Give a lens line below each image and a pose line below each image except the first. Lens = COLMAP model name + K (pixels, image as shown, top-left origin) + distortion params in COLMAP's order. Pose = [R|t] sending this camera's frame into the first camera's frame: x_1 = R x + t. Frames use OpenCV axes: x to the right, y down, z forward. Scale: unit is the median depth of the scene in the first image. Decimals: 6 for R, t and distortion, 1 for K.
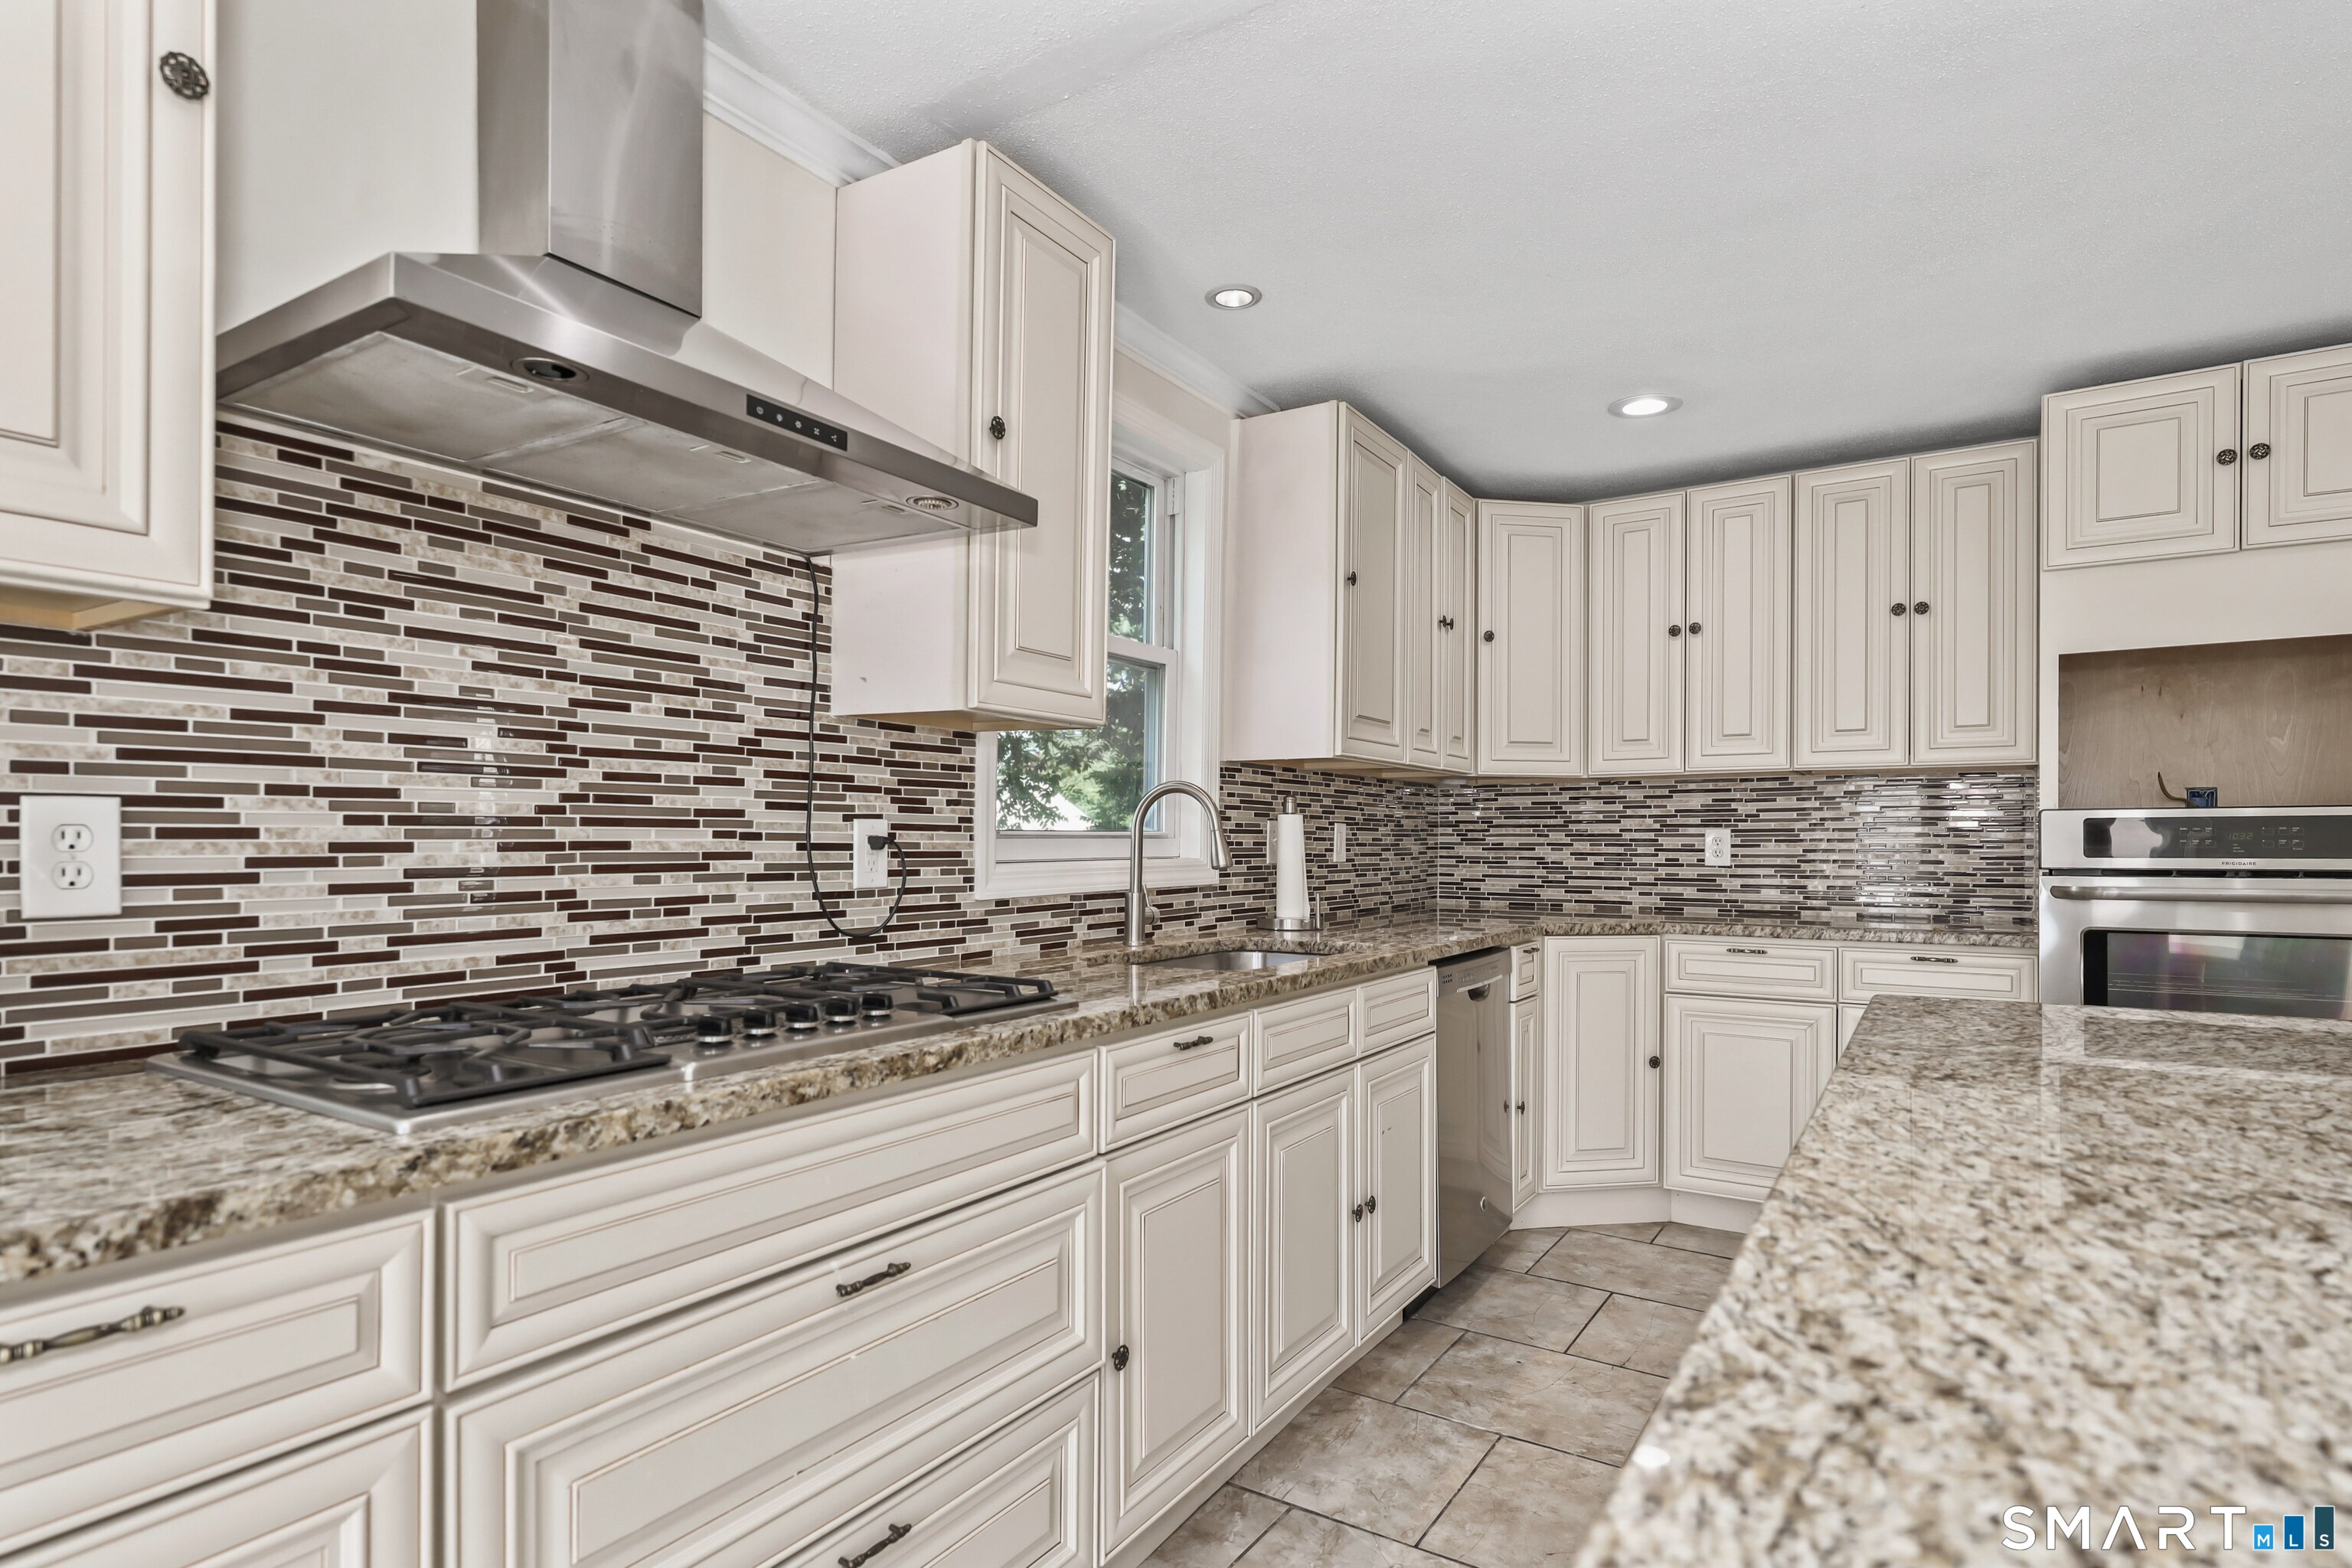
lens RADIAL K [[1250.5, 0, 1144.5], [0, 1250.5, 840.7], [0, 0, 1]] dist [0.009198, -0.001520]
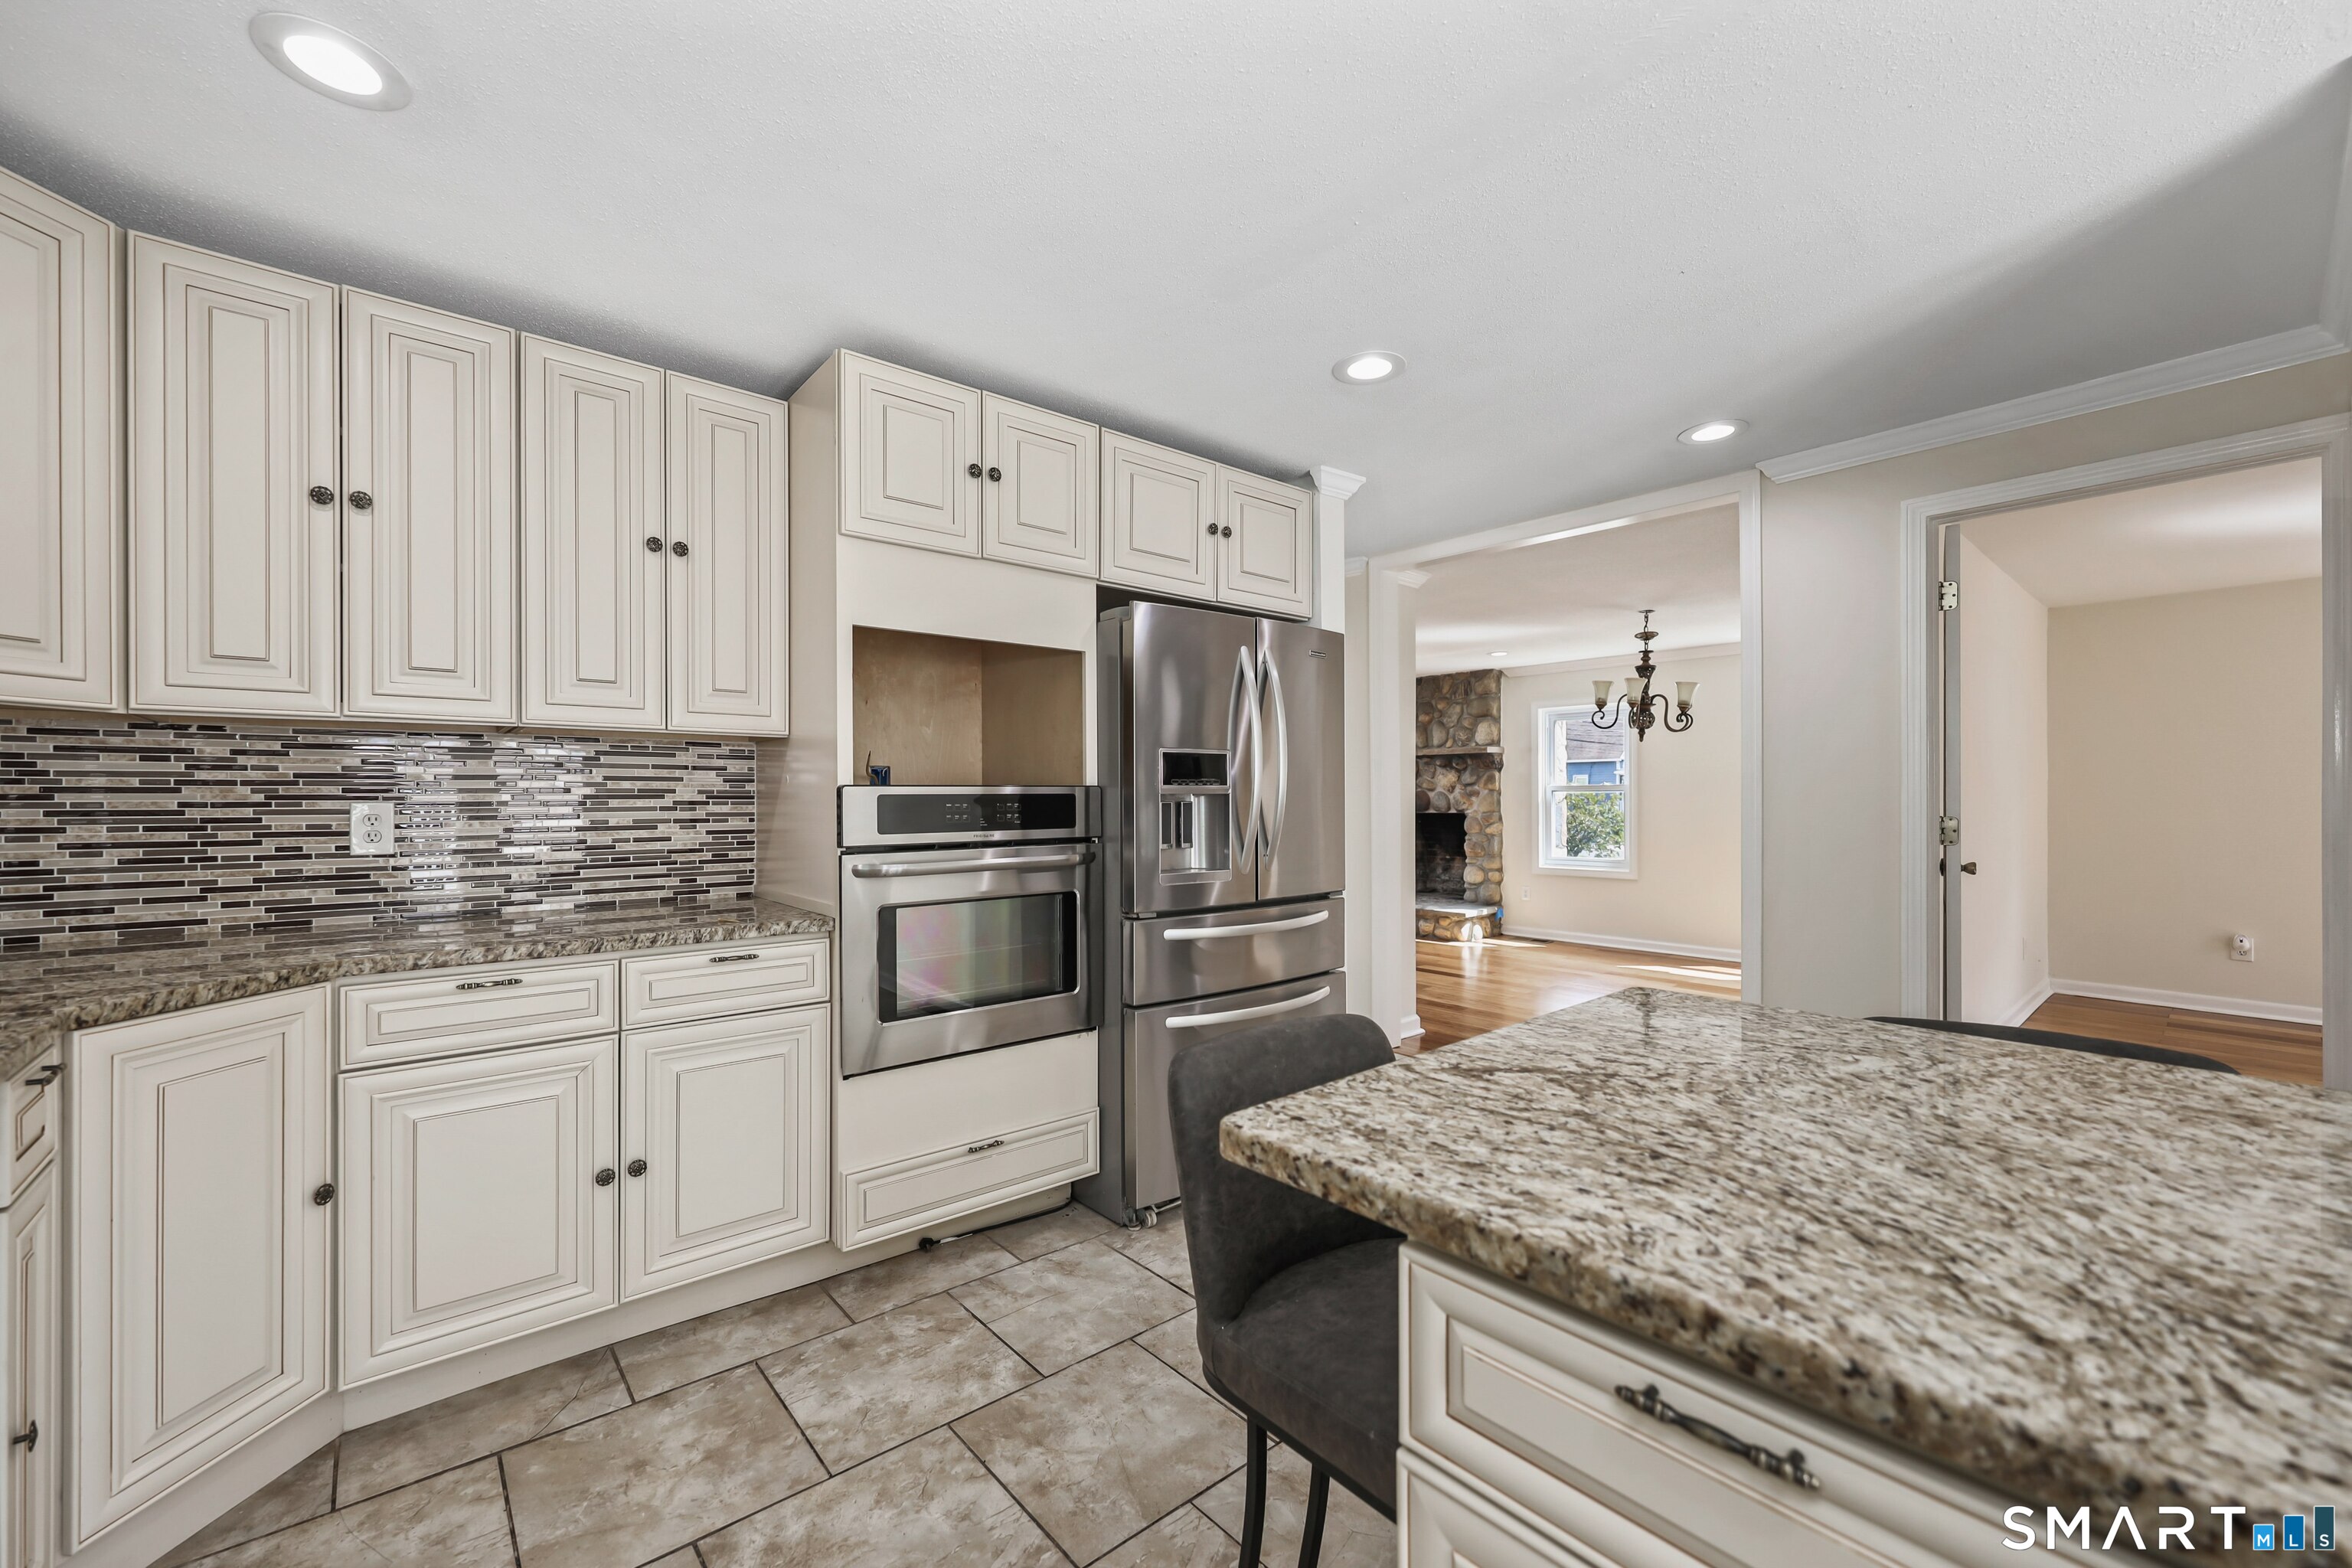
lens RADIAL K [[933.6, 0, 1165.1], [0, 933.6, 800.7], [0, 0, 1]] dist [0.000345, 0.000330]
pose [[0.280417, -0.004740, 0.959867, 0.107441], [0.002340, 0.999988, 0.004254, -0.015568], [-0.959875, 0.001054, 0.280425, 0.575970]]
